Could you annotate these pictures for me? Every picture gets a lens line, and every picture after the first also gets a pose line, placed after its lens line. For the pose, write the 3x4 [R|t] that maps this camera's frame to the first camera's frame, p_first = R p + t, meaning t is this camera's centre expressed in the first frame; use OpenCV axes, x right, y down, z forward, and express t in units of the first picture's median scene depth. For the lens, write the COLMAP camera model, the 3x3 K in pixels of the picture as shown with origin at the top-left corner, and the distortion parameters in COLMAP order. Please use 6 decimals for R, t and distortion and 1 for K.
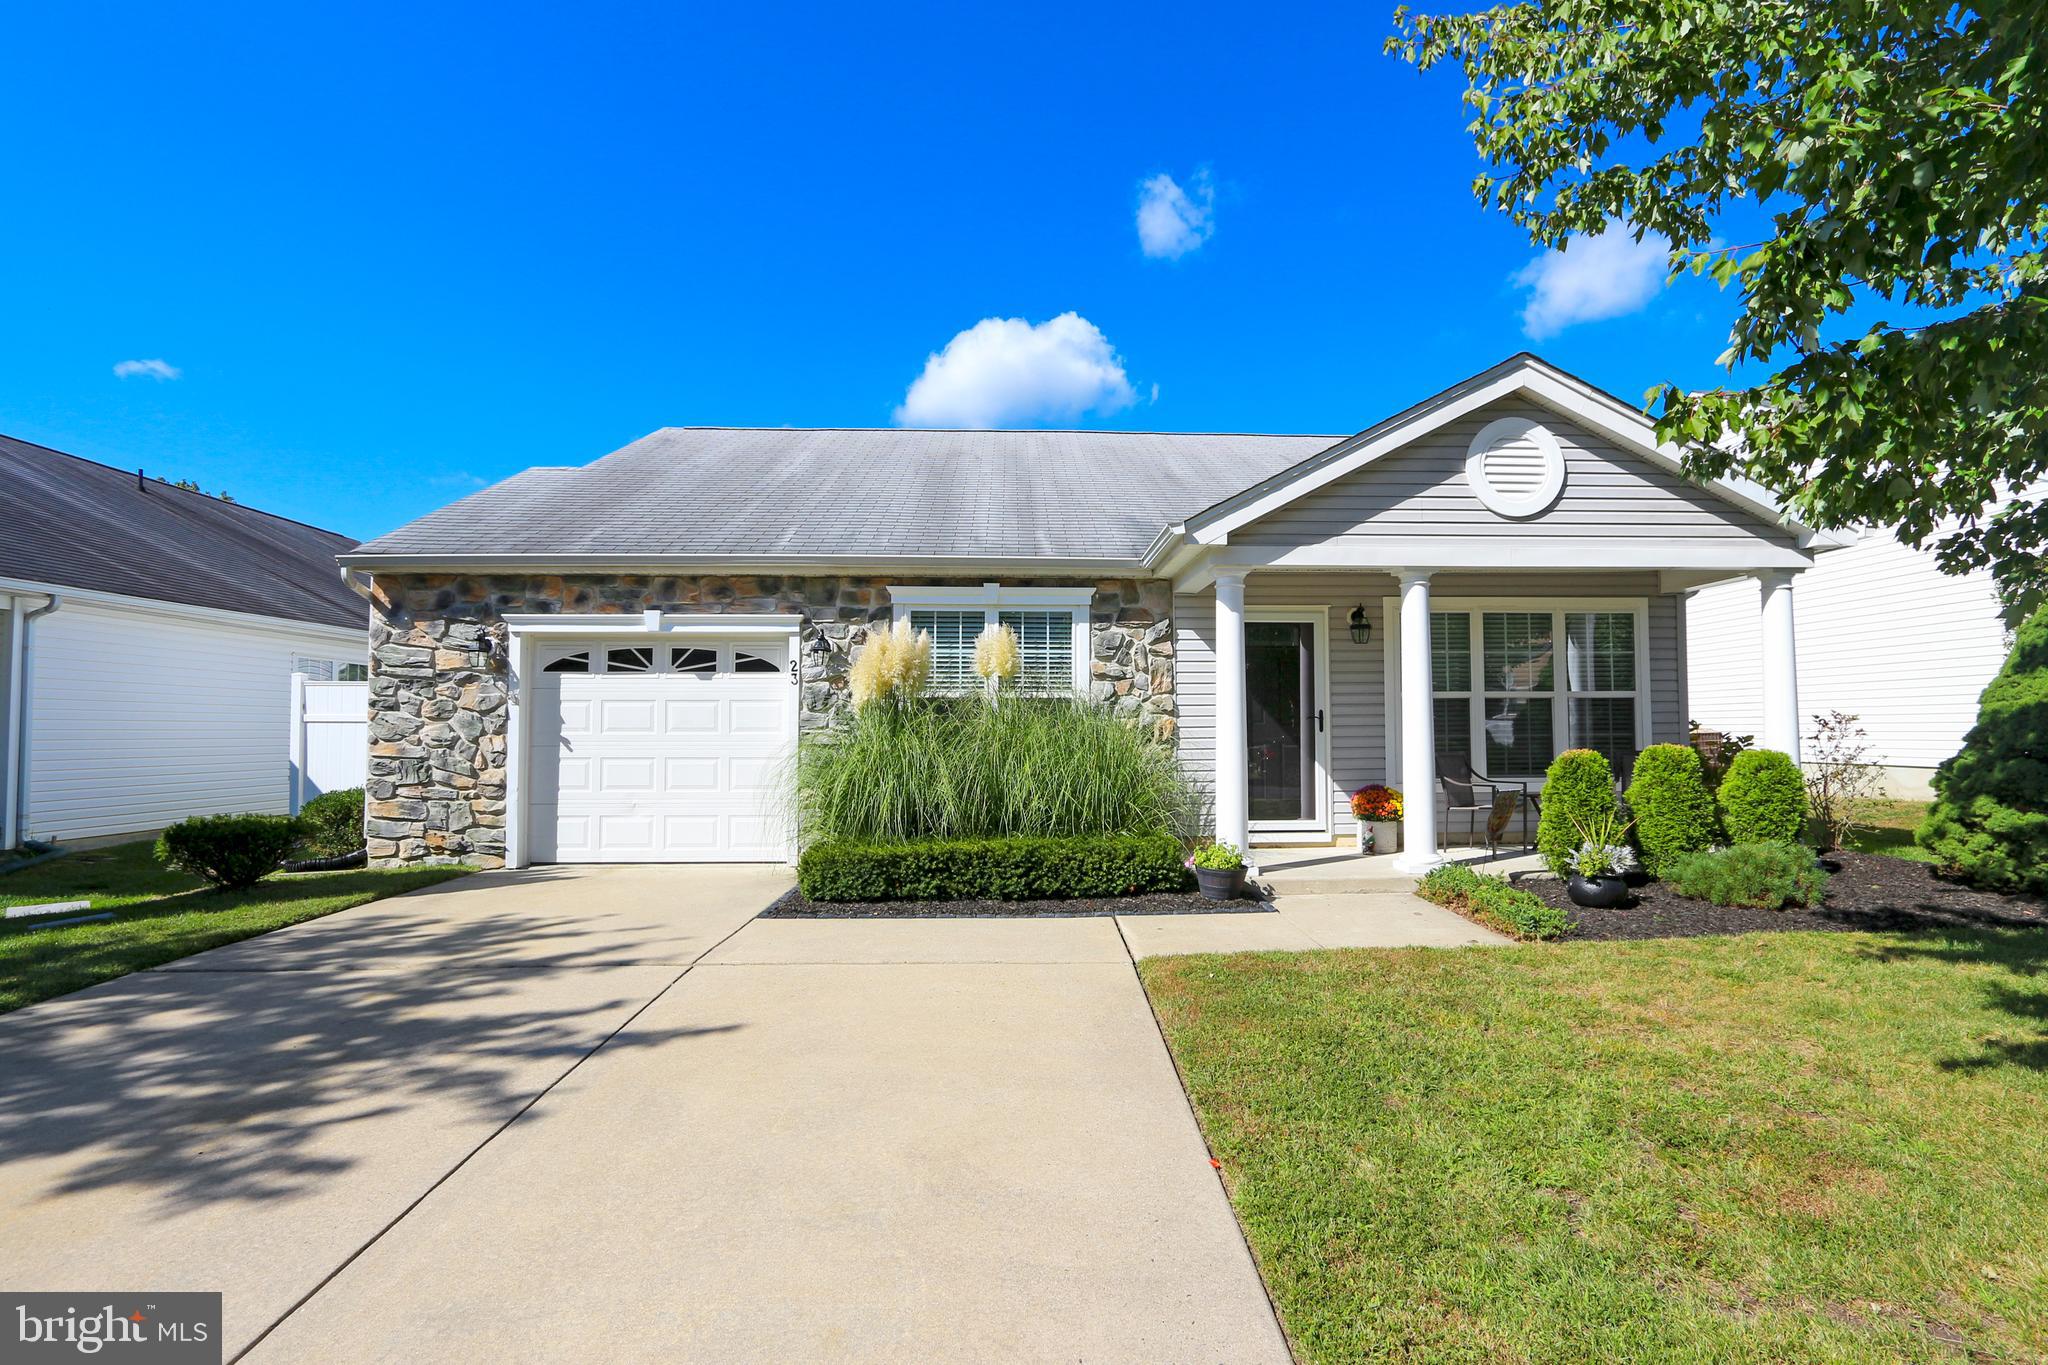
lens RADIAL K [[979.5, 0, 1055.0], [0, 979.5, 672.9], [0, 0, 1]] dist [-0.025755, 0.011321]
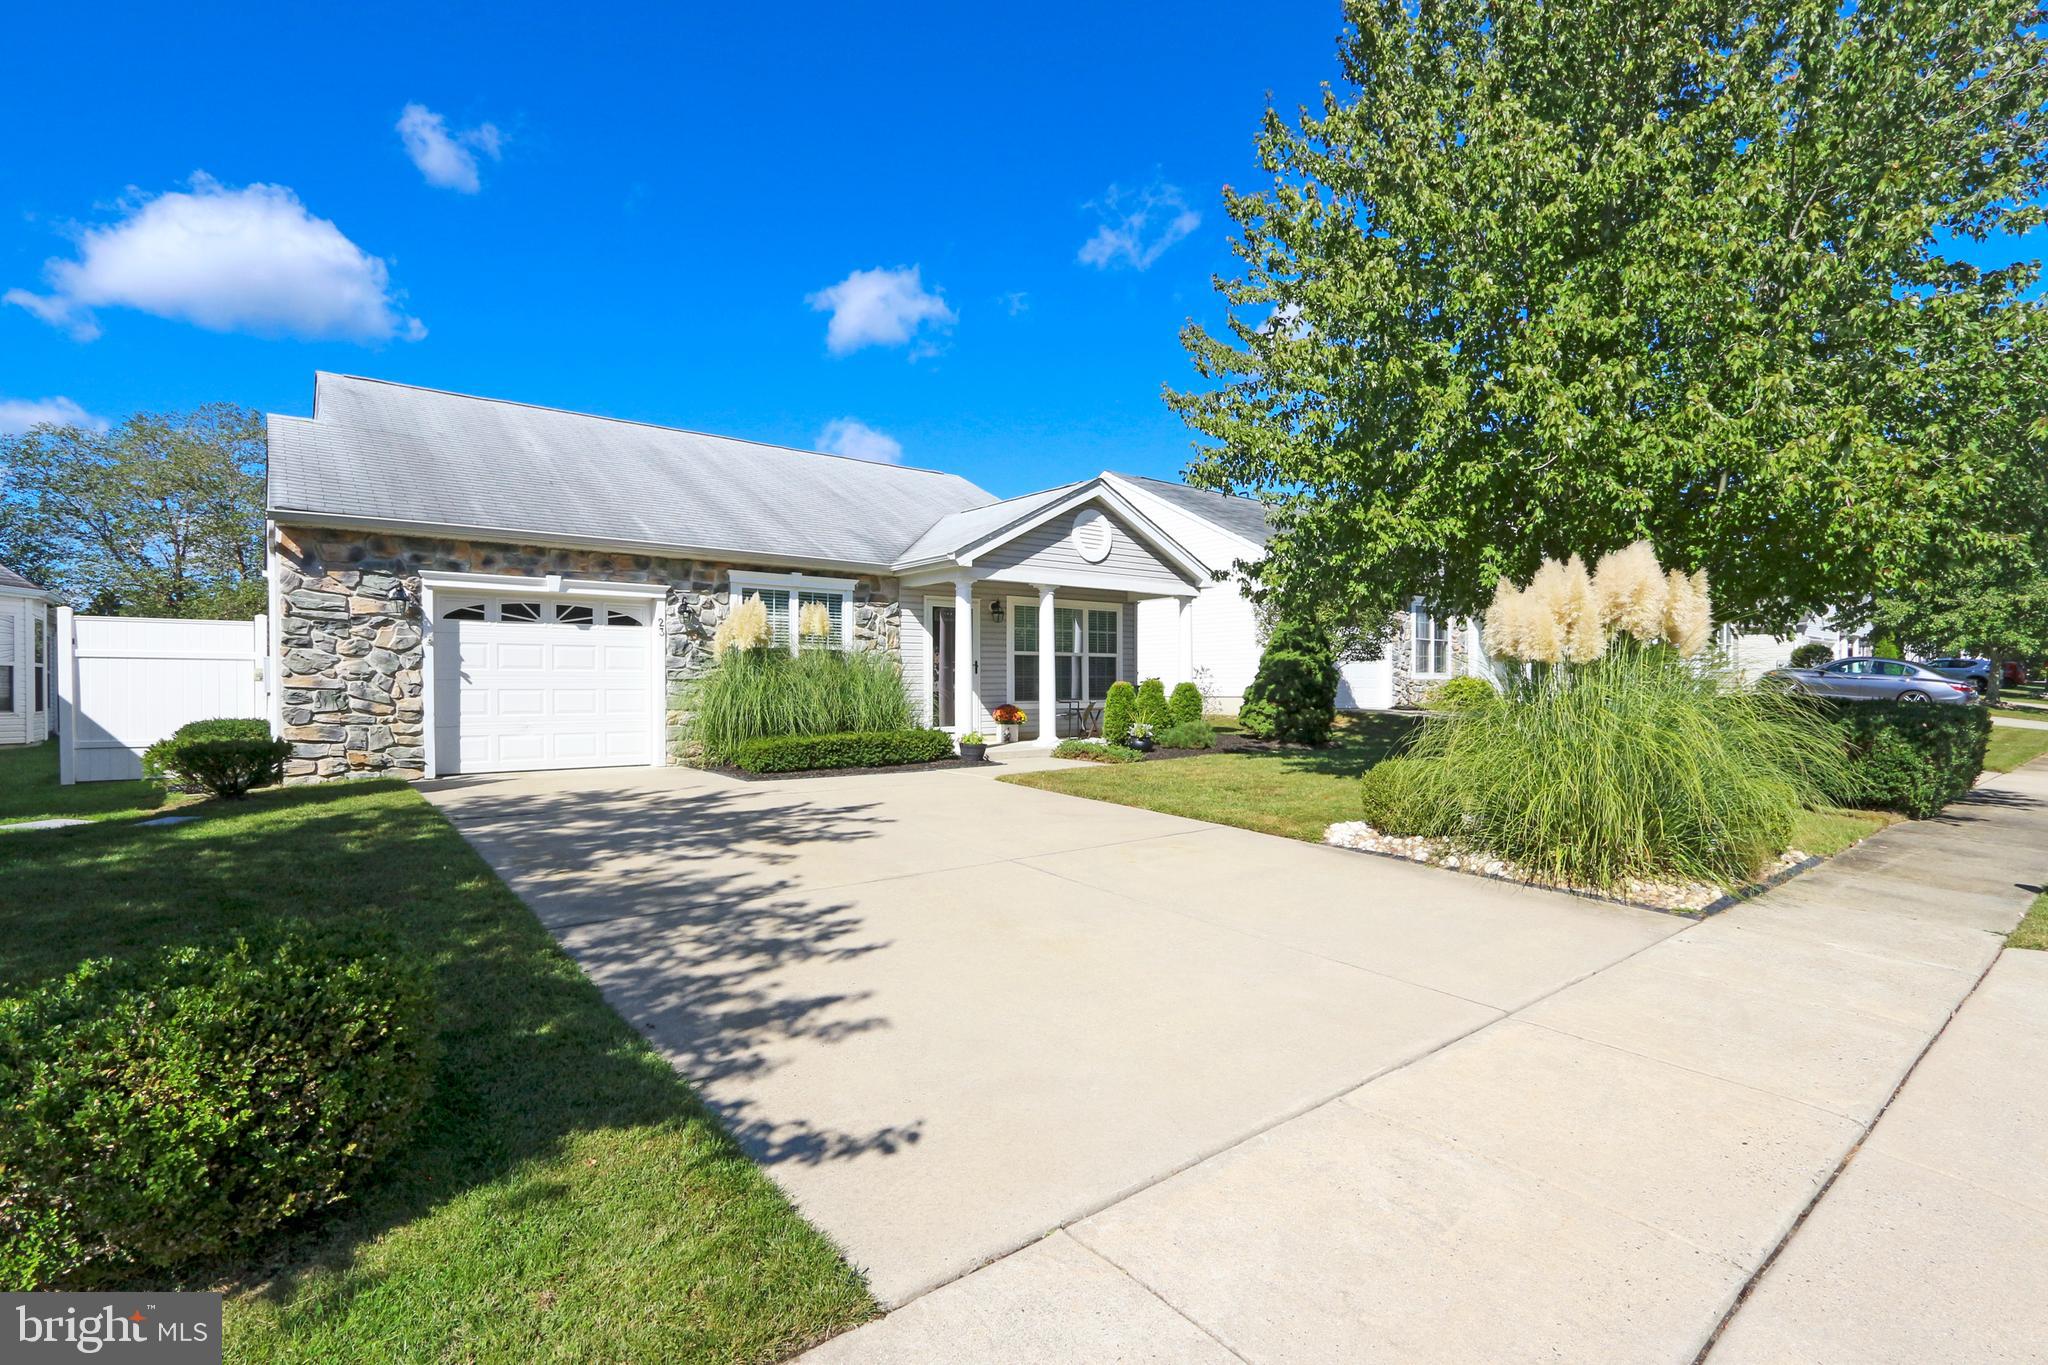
lens RADIAL K [[979.5, 0, 1055.0], [0, 979.5, 672.9], [0, 0, 1]] dist [-0.025755, 0.011321]
pose [[0.792792, 0.009456, 0.609418, -0.672214], [-0.033516, 0.999043, 0.028099, 0.006724], [-0.608570, -0.042702, 0.792351, -0.439601]]
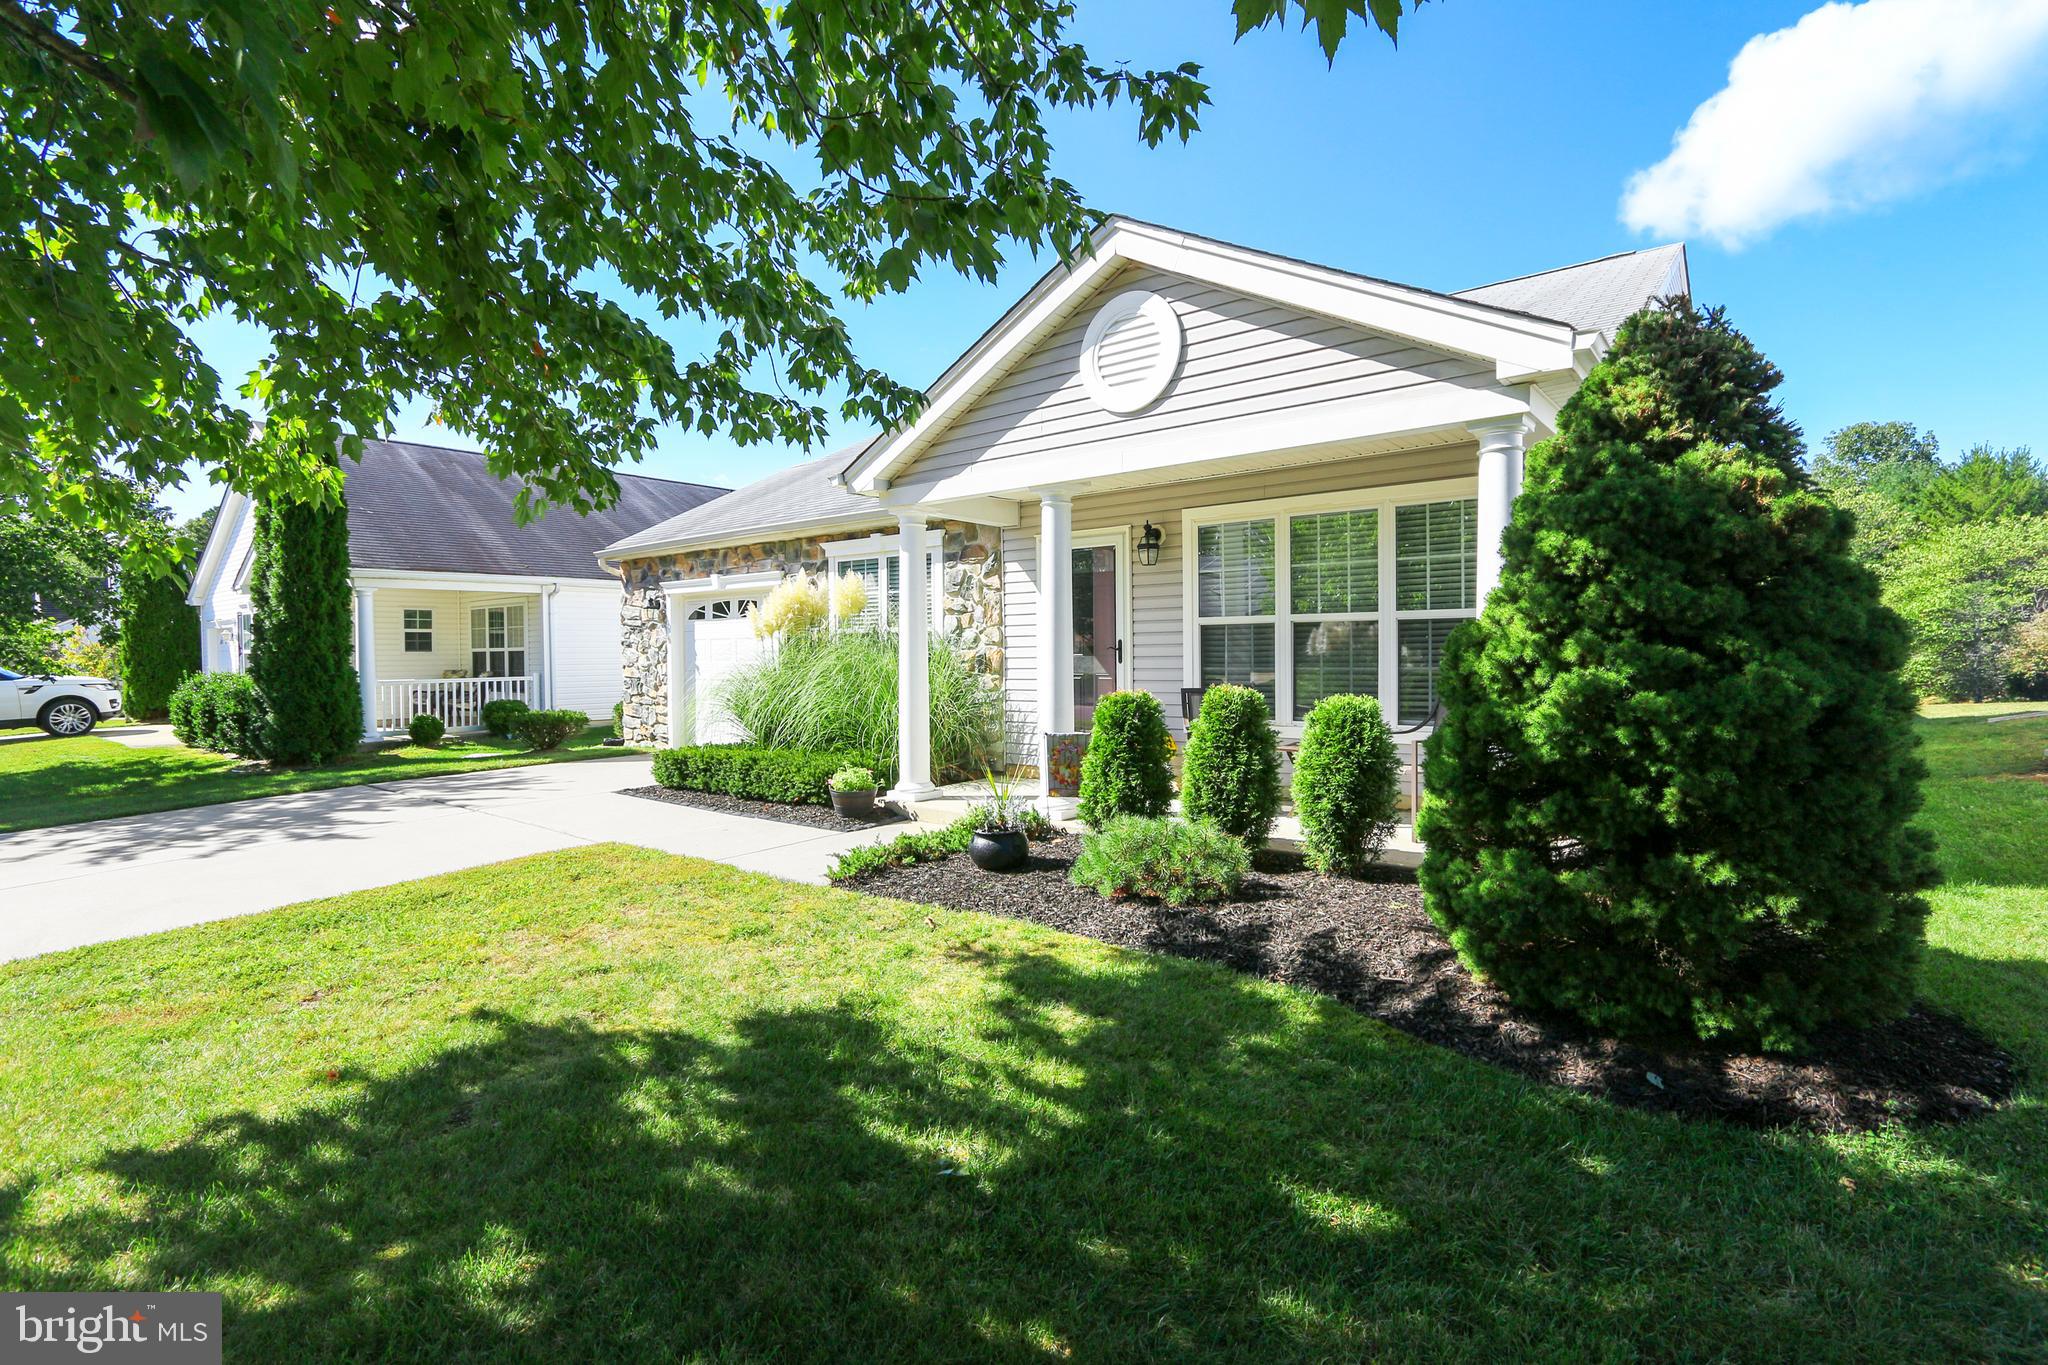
lens RADIAL K [[979.5, 0, 1055.0], [0, 979.5, 672.9], [0, 0, 1]] dist [-0.025755, 0.011321]
pose [[0.749996, 0.010632, -0.661357, 0.869786], [0.045826, 0.996633, 0.067990, 0.003282], [0.659853, -0.081300, 0.746983, 0.270074]]
